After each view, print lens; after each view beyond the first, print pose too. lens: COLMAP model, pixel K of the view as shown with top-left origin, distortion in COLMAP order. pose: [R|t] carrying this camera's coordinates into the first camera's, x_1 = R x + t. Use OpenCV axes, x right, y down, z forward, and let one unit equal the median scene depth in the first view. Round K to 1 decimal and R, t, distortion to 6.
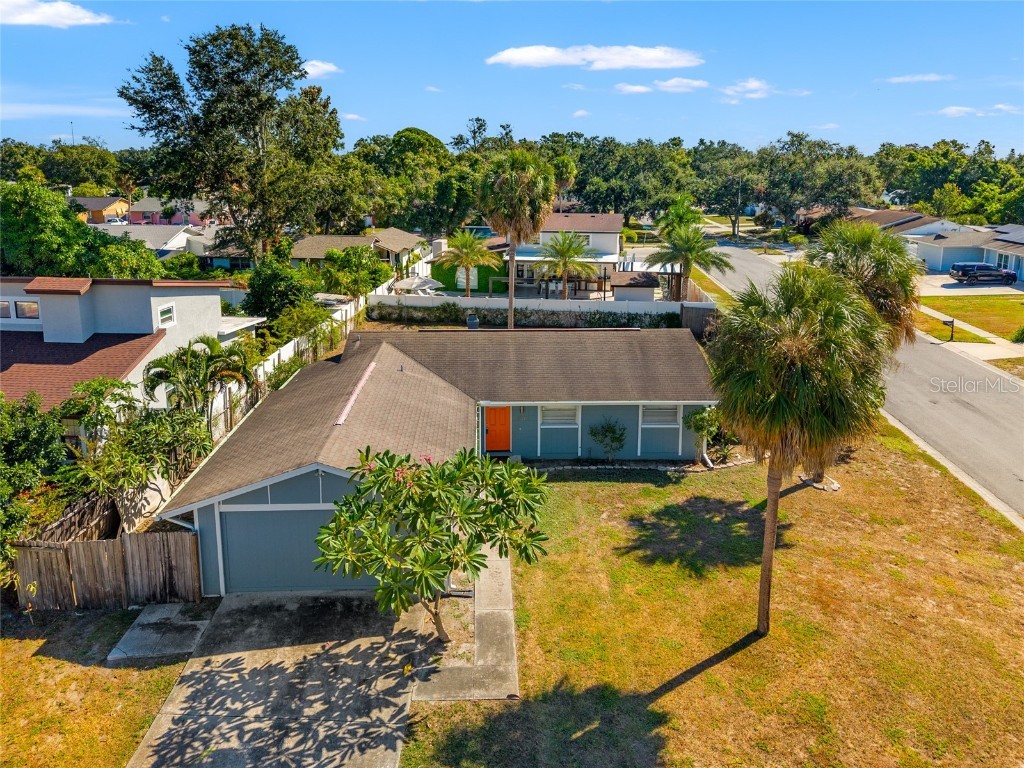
lens RADIAL K [[724.7, 0, 495.9], [0, 724.7, 304.2], [0, 0, 1]] dist [0.012302, -0.002789]
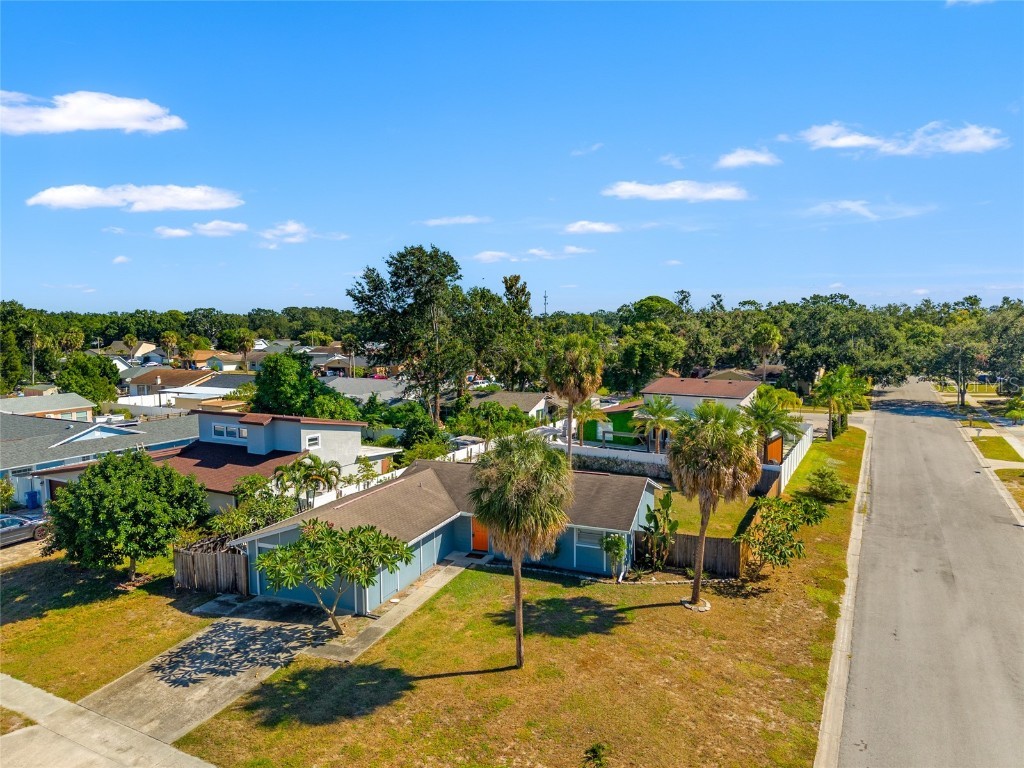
lens RADIAL K [[700.9, 0, 509.2], [0, 700.9, 394.0], [0, 0, 1]] dist [0.006647, -0.000508]
pose [[0.917044, 0.035606, -0.397193, 0.674291], [-0.069891, 0.994940, -0.072176, -0.009447], [0.392613, 0.093949, 0.914893, -0.304807]]
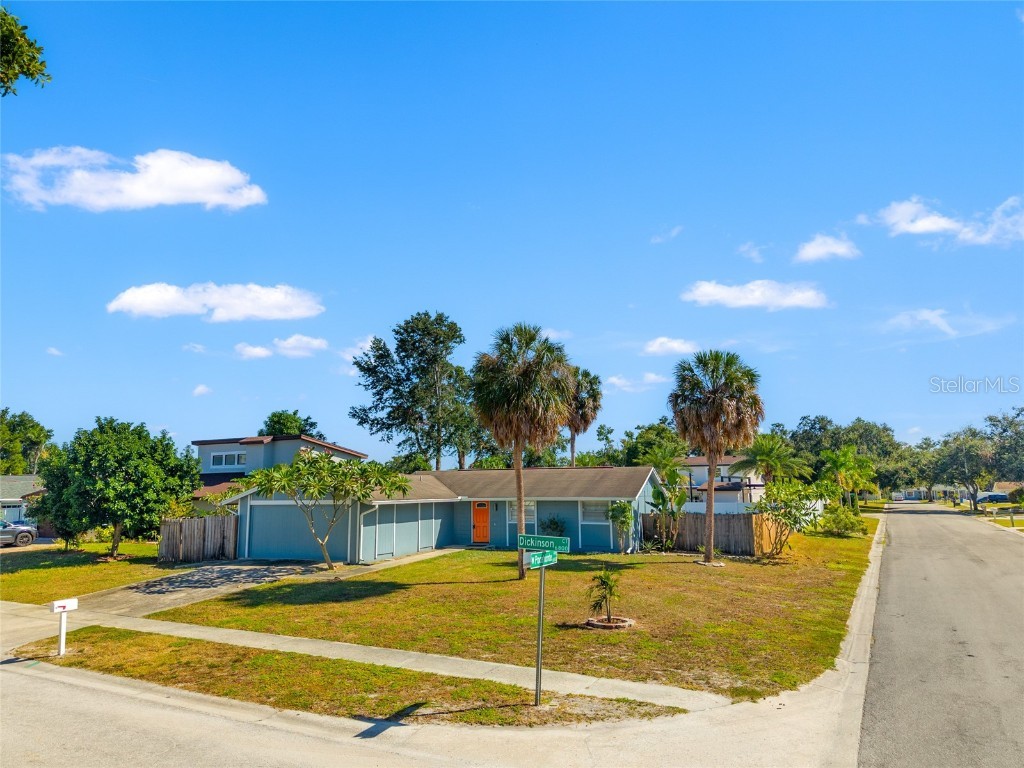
lens RADIAL K [[700.9, 0, 509.2], [0, 700.9, 394.0], [0, 0, 1]] dist [0.006647, -0.000508]
pose [[0.915188, -0.067719, -0.397297, 0.675044], [-0.067812, 0.945855, -0.317428, 0.403678], [0.397281, 0.317448, 0.861043, -0.225942]]
